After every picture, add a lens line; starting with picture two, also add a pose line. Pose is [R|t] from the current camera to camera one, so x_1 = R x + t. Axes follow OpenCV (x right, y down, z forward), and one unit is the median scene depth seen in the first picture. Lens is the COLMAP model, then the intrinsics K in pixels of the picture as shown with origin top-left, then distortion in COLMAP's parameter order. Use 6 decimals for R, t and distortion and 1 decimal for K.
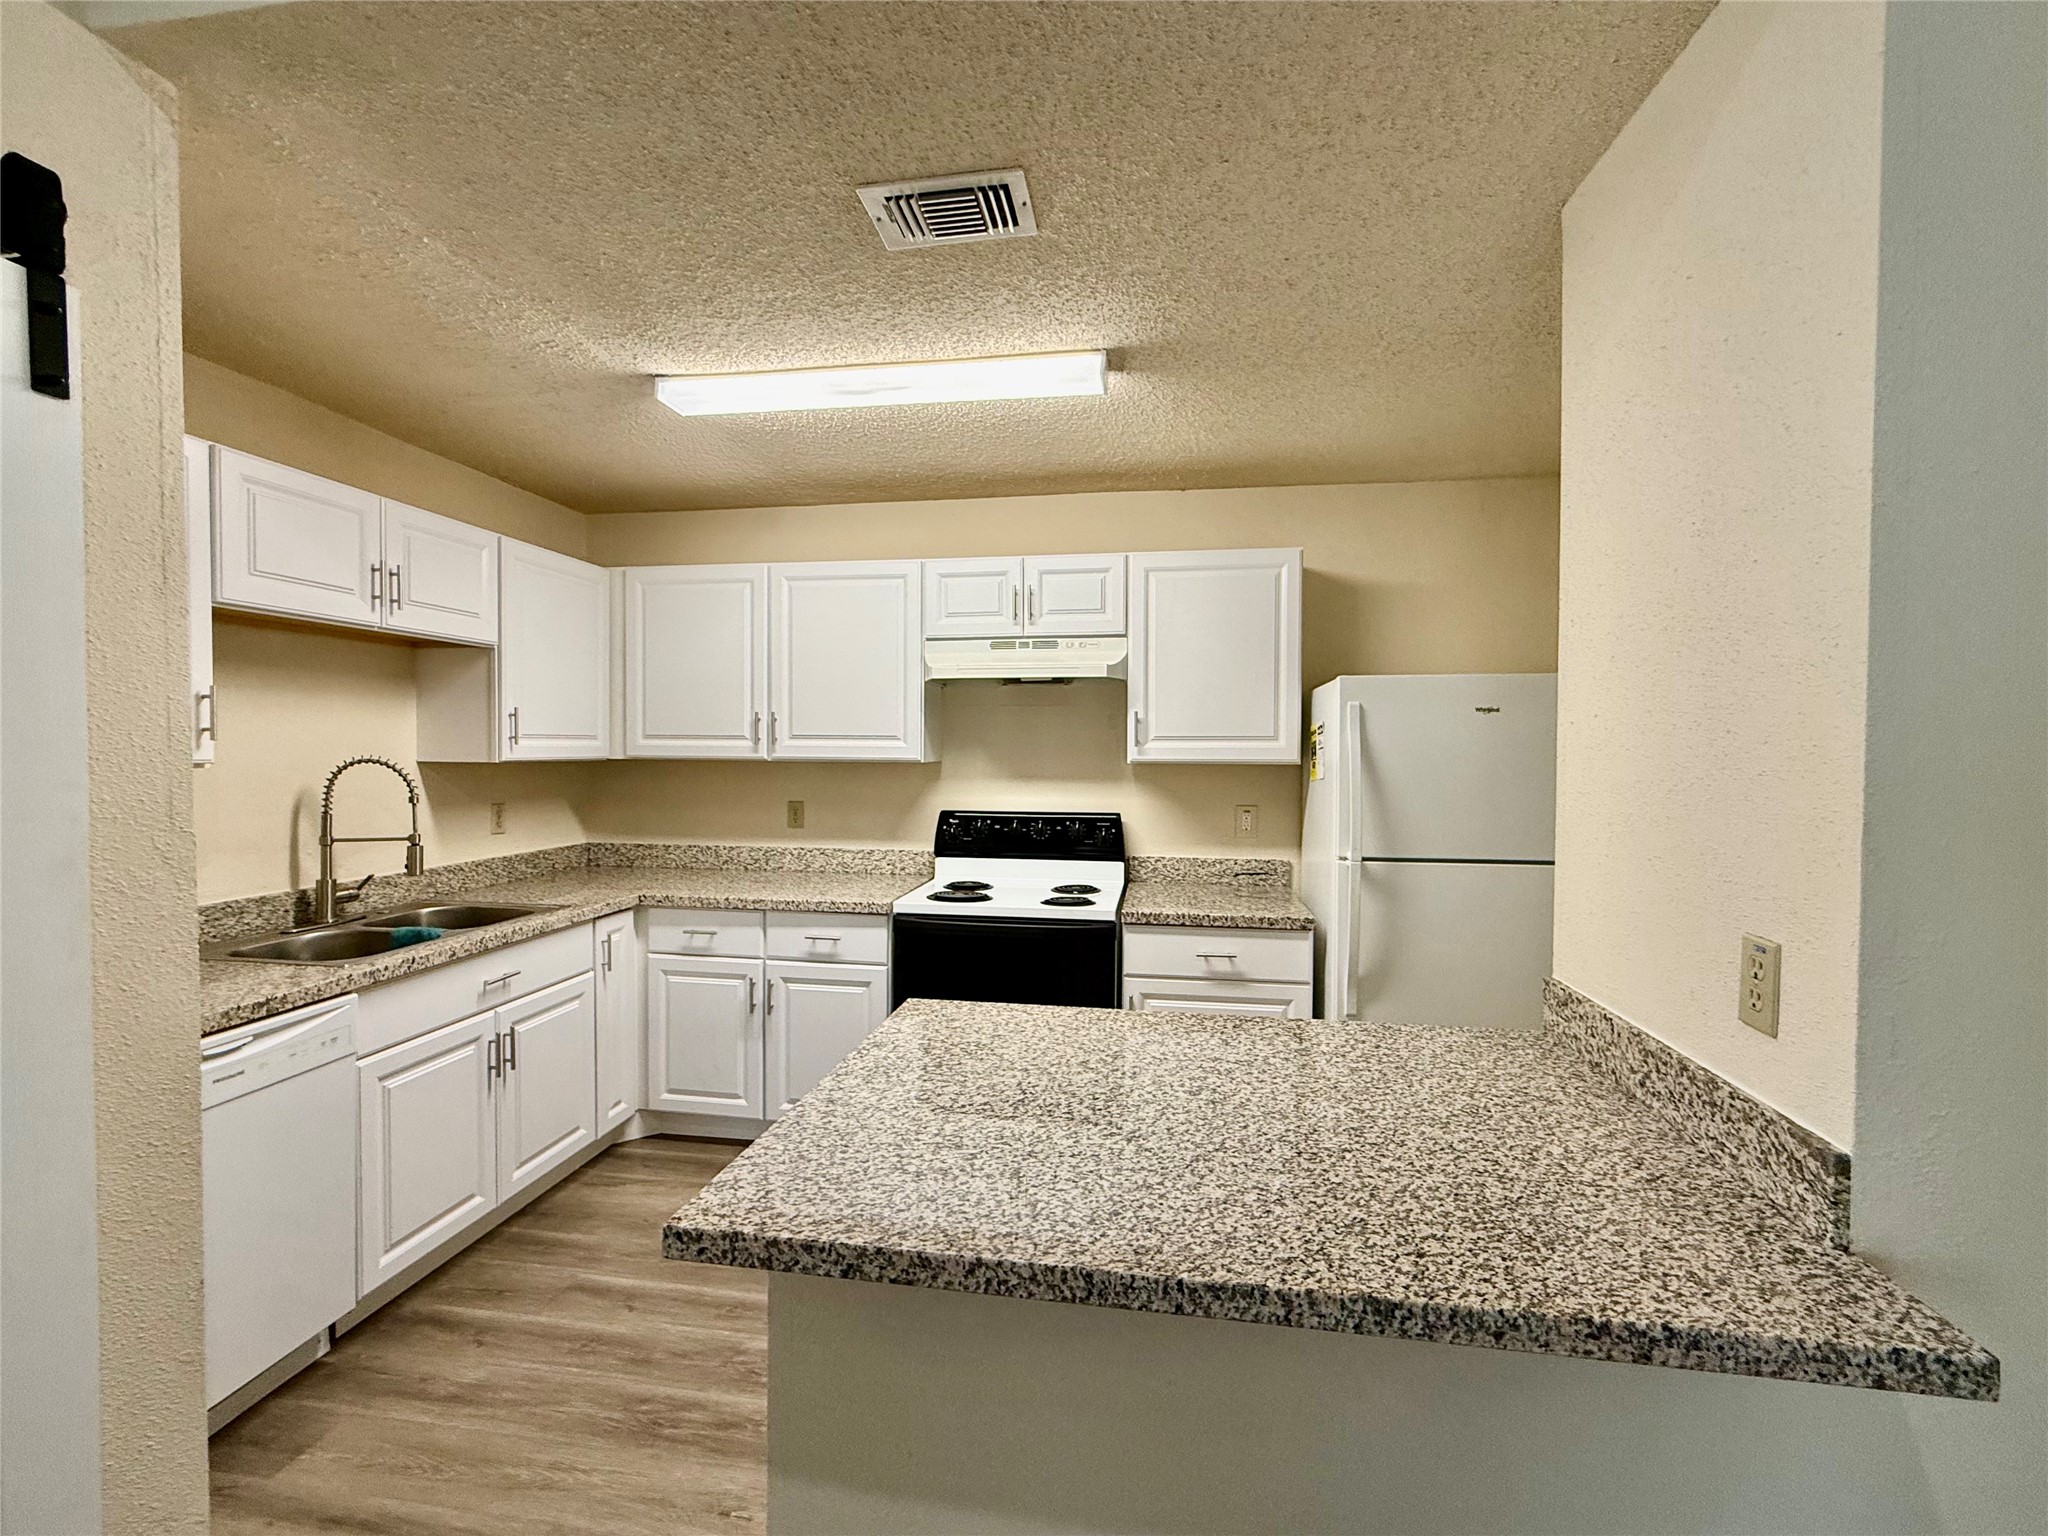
lens RADIAL K [[907.9, 0, 1020.5], [0, 907.9, 771.8], [0, 0, 1]] dist [-0.001402, 0.000150]
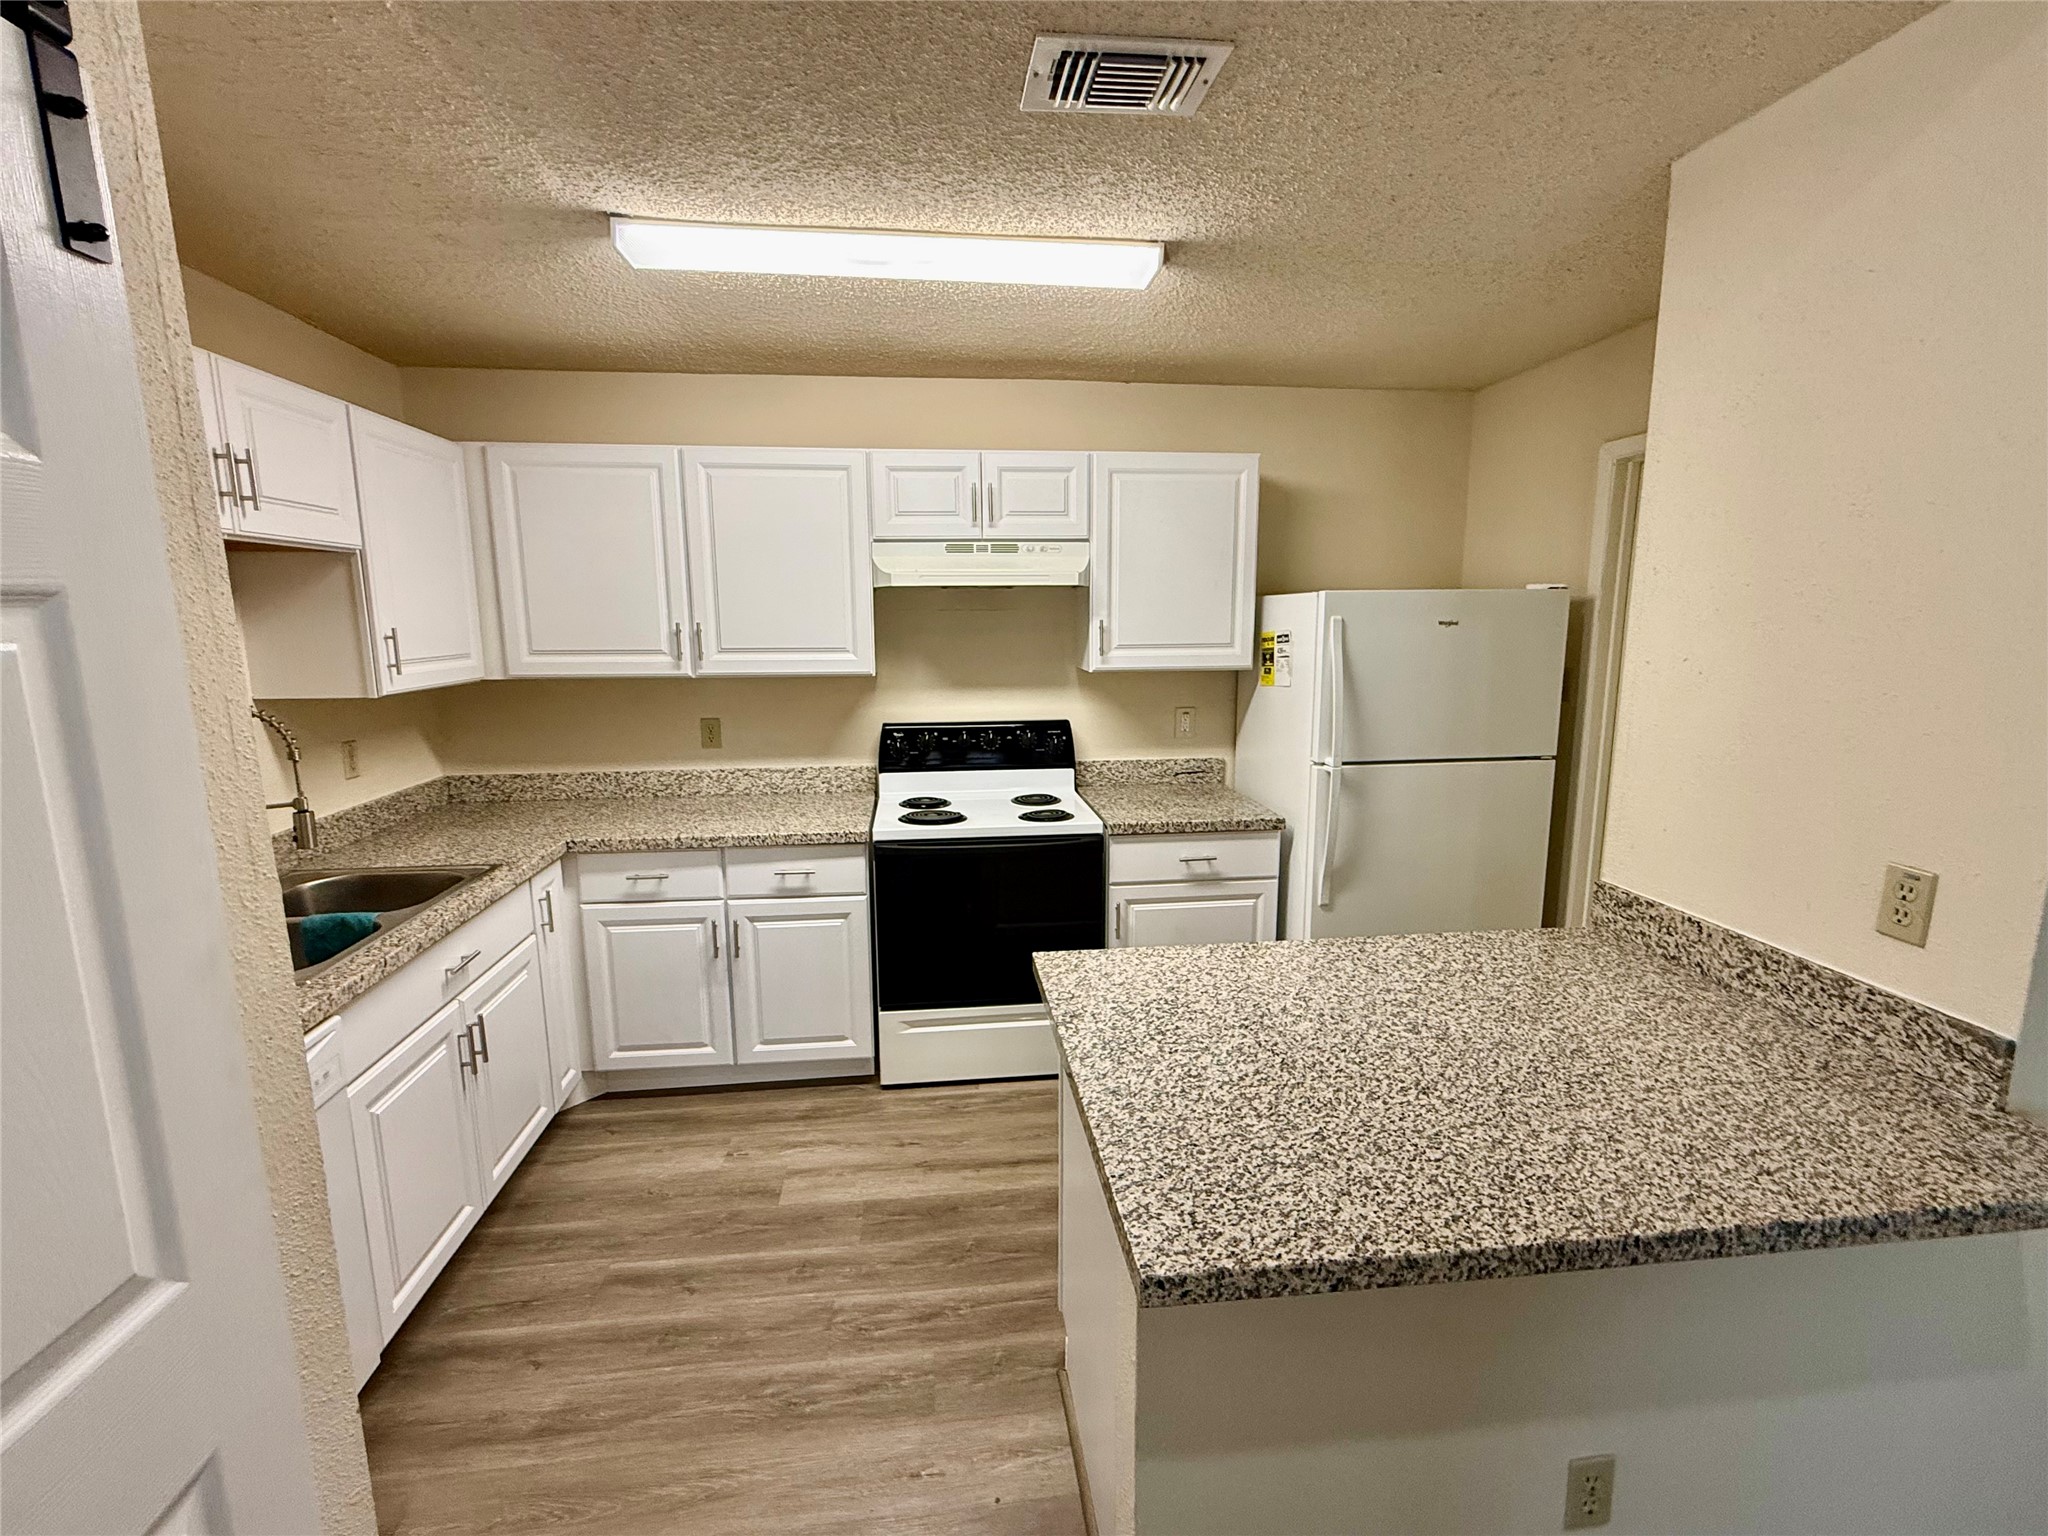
lens RADIAL K [[907.9, 0, 1022.5], [0, 907.9, 770.5], [0, 0, 1]] dist [-0.001402, 0.000150]
pose [[0.962159, -0.056979, 0.266465, -0.289576], [0.017847, 0.988971, 0.147033, -0.065251], [-0.271904, -0.136714, 0.952564, 0.079330]]
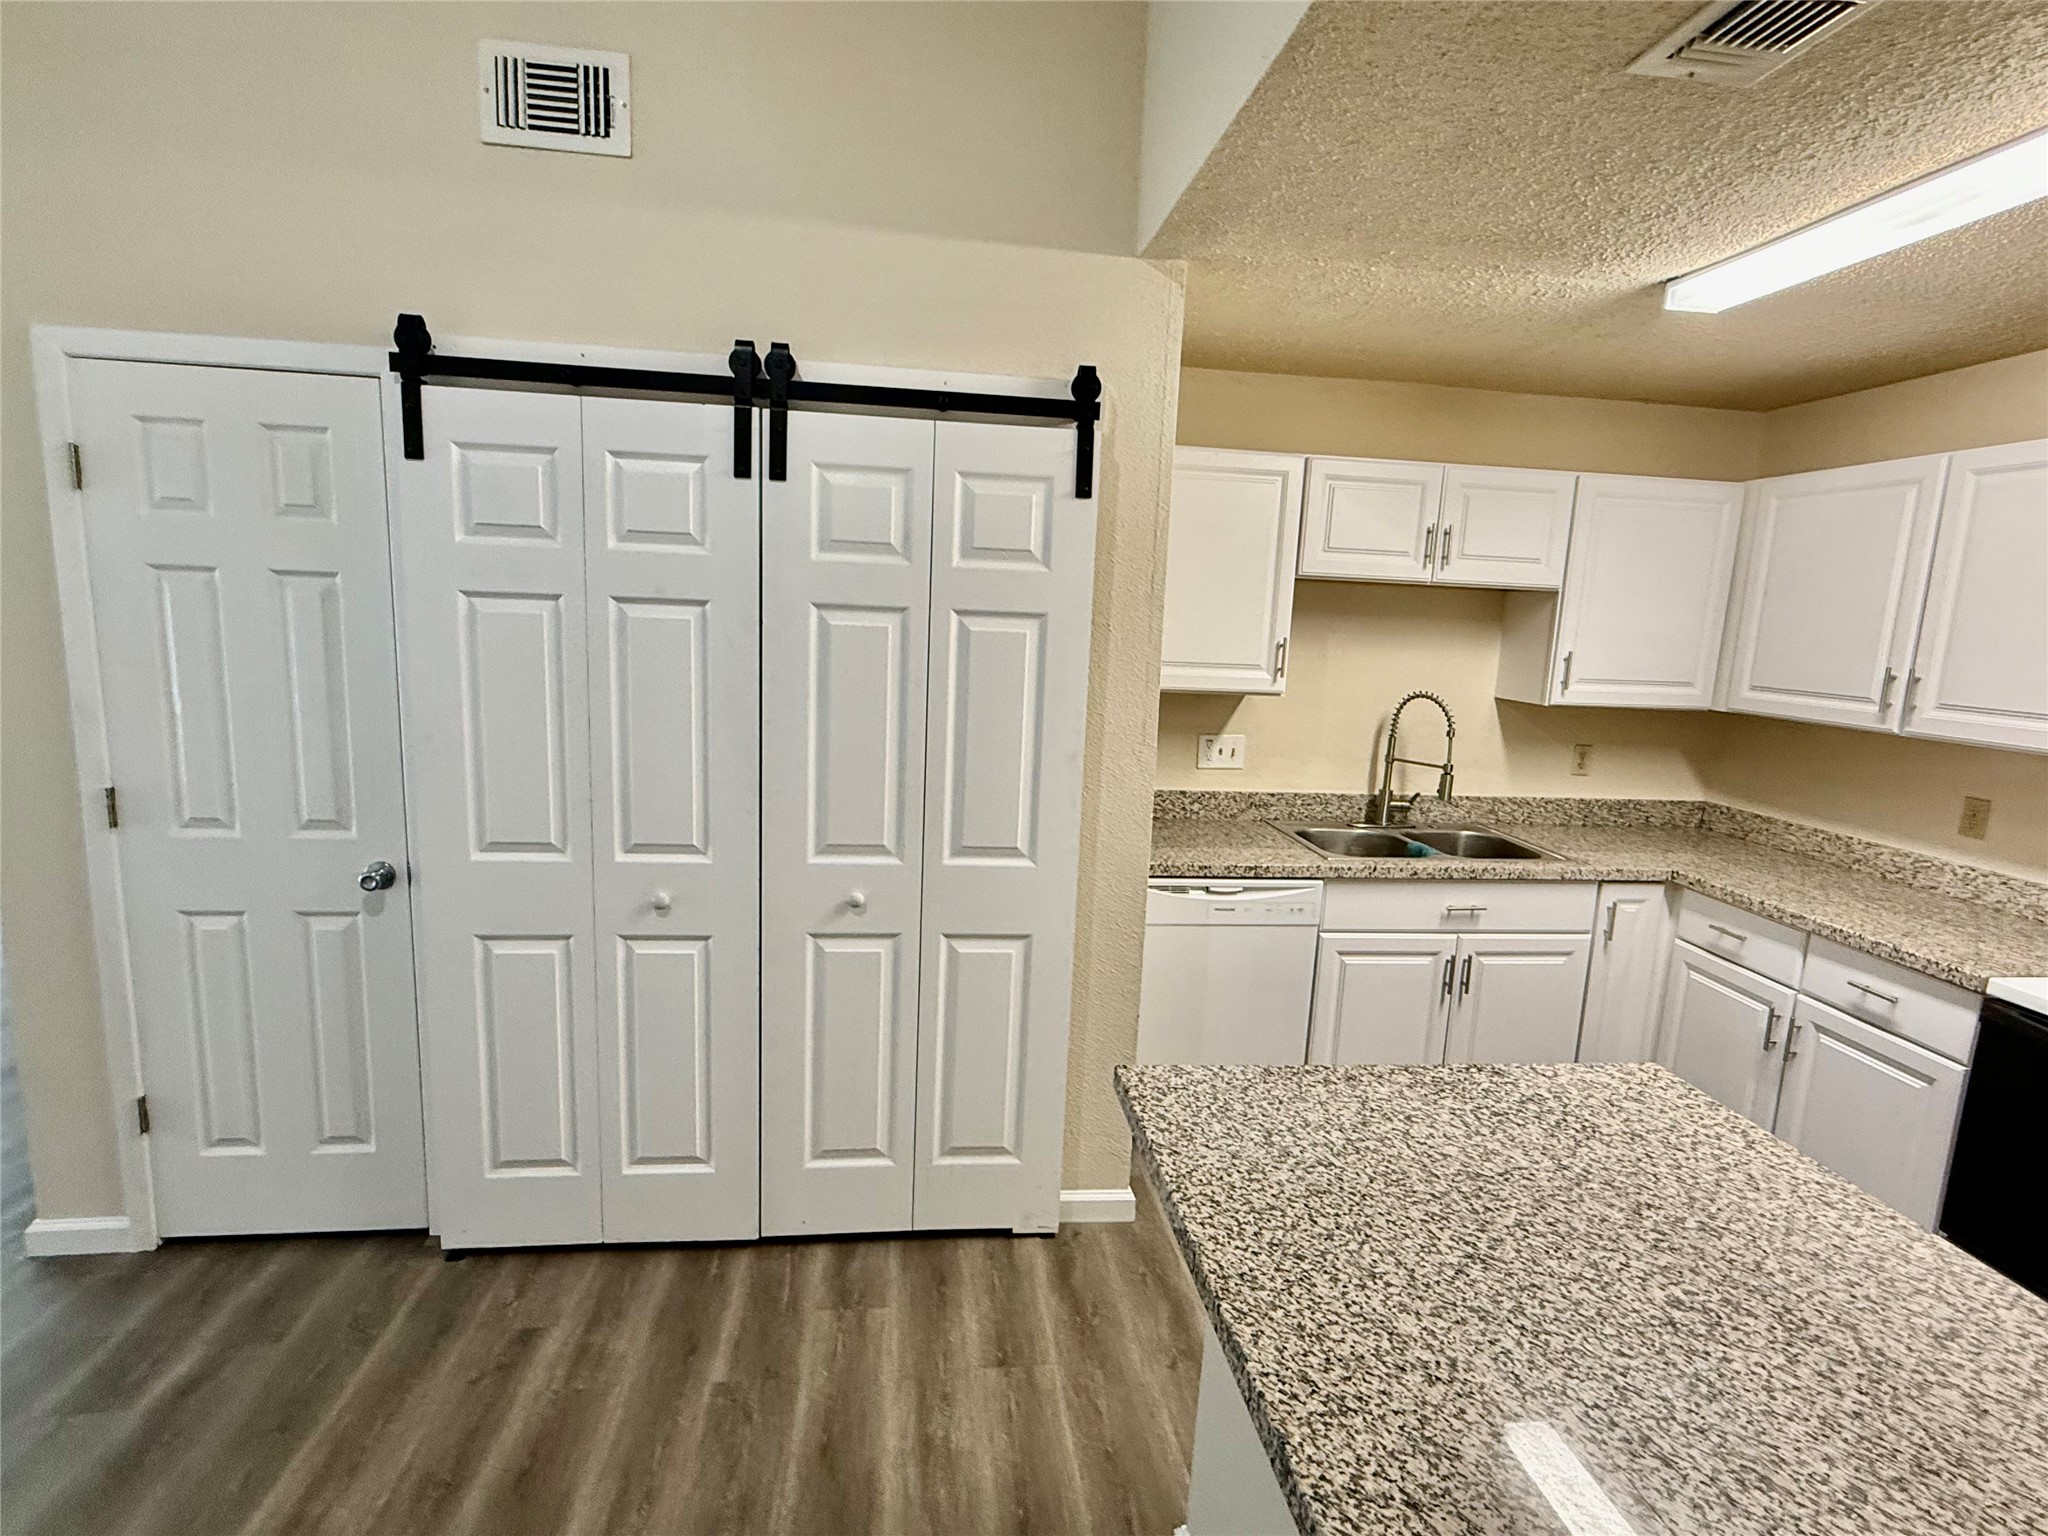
lens RADIAL K [[1005.9, 0, 1025.0], [0, 1005.9, 772.2], [0, 0, 1]] dist [-0.001937, 0.000187]
pose [[0.274727, 0.159639, -0.948177, 0.400573], [-0.066939, 0.986904, 0.146764, -0.074821], [0.959189, 0.023150, 0.281815, 0.155765]]
